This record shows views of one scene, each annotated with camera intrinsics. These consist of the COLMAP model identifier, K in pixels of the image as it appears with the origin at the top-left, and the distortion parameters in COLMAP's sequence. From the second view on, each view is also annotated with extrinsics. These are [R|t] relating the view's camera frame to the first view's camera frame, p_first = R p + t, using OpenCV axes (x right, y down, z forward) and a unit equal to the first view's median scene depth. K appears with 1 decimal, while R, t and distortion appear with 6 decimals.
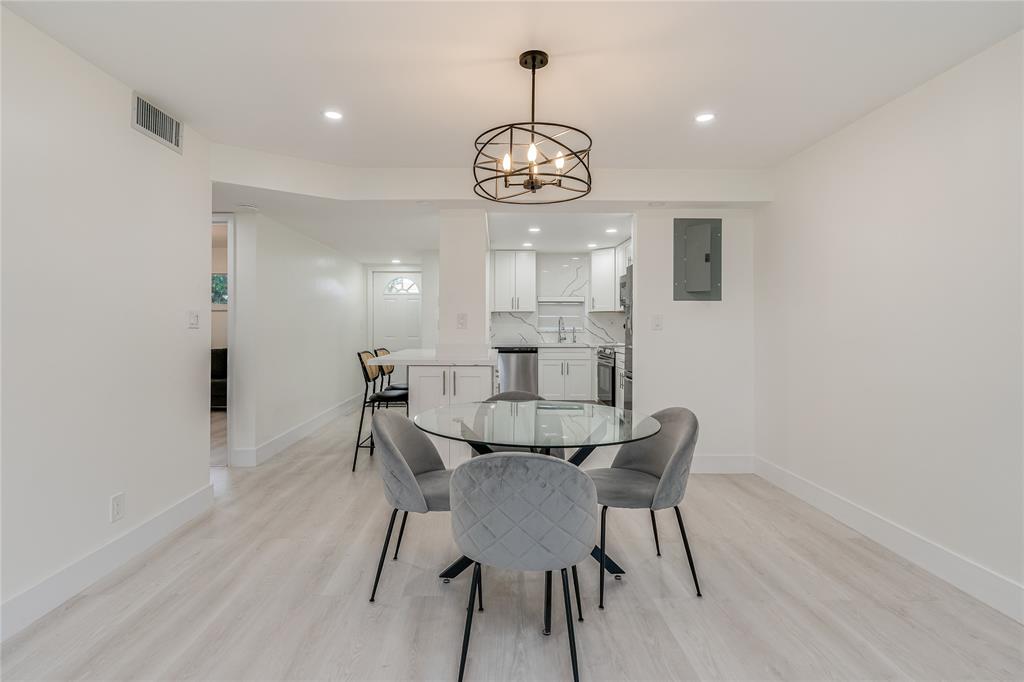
lens RADIAL K [[497.5, 0, 499.9], [0, 497.5, 330.6], [0, 0, 1]] dist [0.000382, 0.000015]
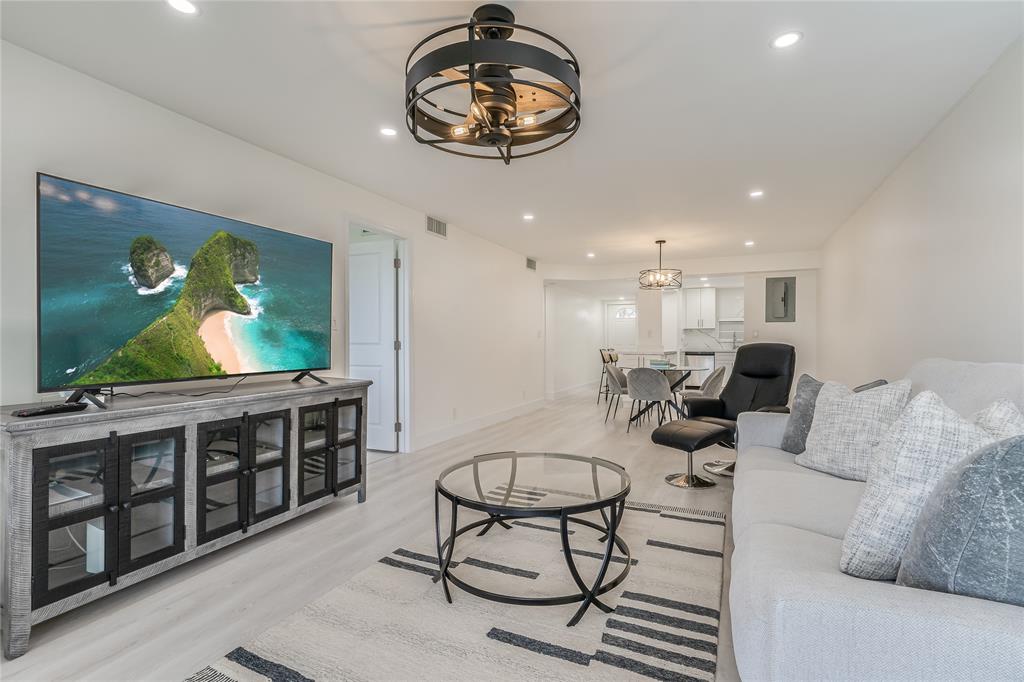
lens RADIAL K [[470.9, 0, 515.8], [0, 470.9, 342.5], [0, 0, 1]] dist [-0.001898, 0.000280]
pose [[0.900426, 0.001405, -0.435007, 0.149122], [-0.004868, 0.999965, -0.006845, 0.017330], [0.434982, 0.008281, 0.900401, -0.541653]]
